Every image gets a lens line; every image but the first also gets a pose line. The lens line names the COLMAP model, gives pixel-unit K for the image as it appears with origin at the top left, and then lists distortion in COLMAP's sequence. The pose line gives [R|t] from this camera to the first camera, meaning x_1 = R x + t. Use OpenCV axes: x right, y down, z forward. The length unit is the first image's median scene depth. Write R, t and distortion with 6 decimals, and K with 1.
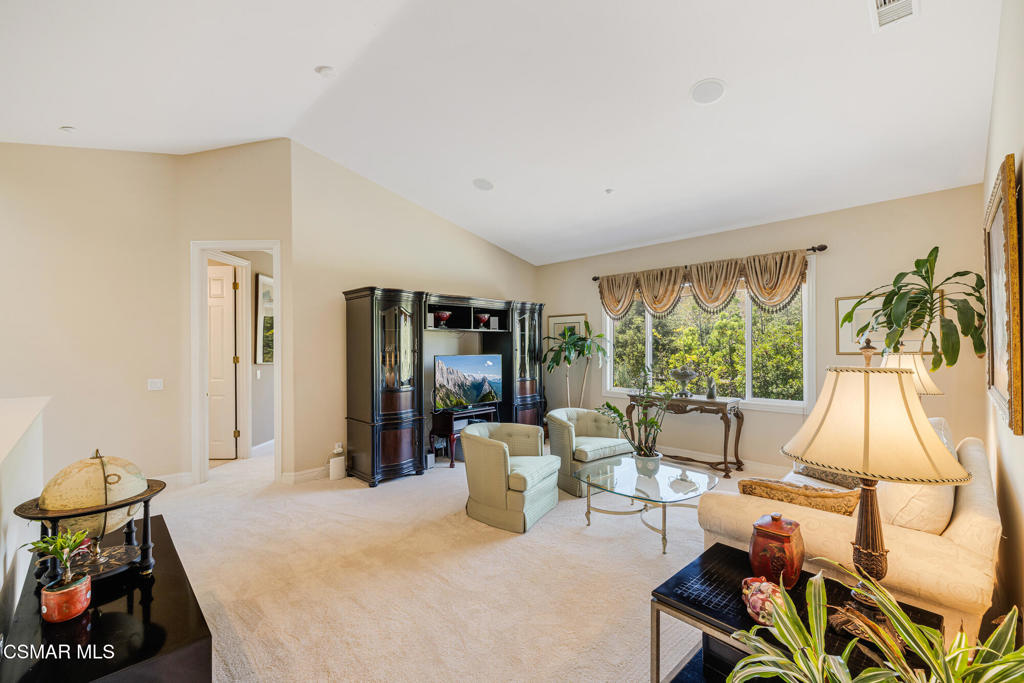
lens RADIAL K [[436.5, 0, 511.1], [0, 436.5, 341.8], [0, 0, 1]] dist [0.004622, 0.000813]
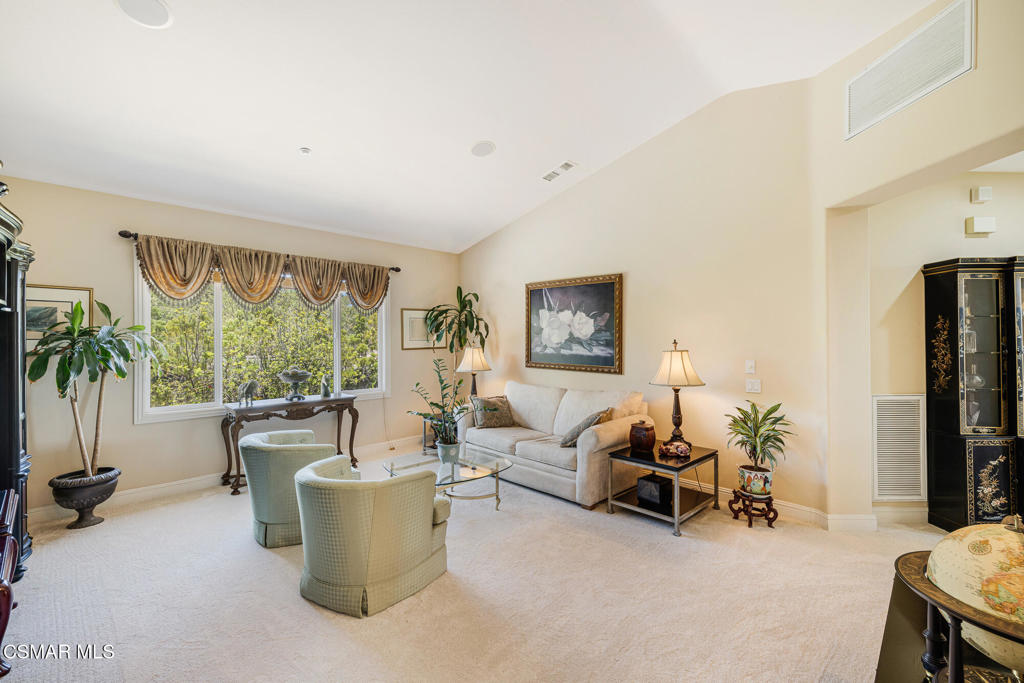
lens RADIAL K [[436.5, 0, 511.2], [0, 436.5, 340.8], [0, 0, 1]] dist [0.004622, 0.000813]
pose [[-0.011890, 0.001764, 0.999928, -0.539155], [-0.008396, 0.999963, -0.001864, 0.000585], [-0.999894, -0.008418, -0.011875, 0.589332]]
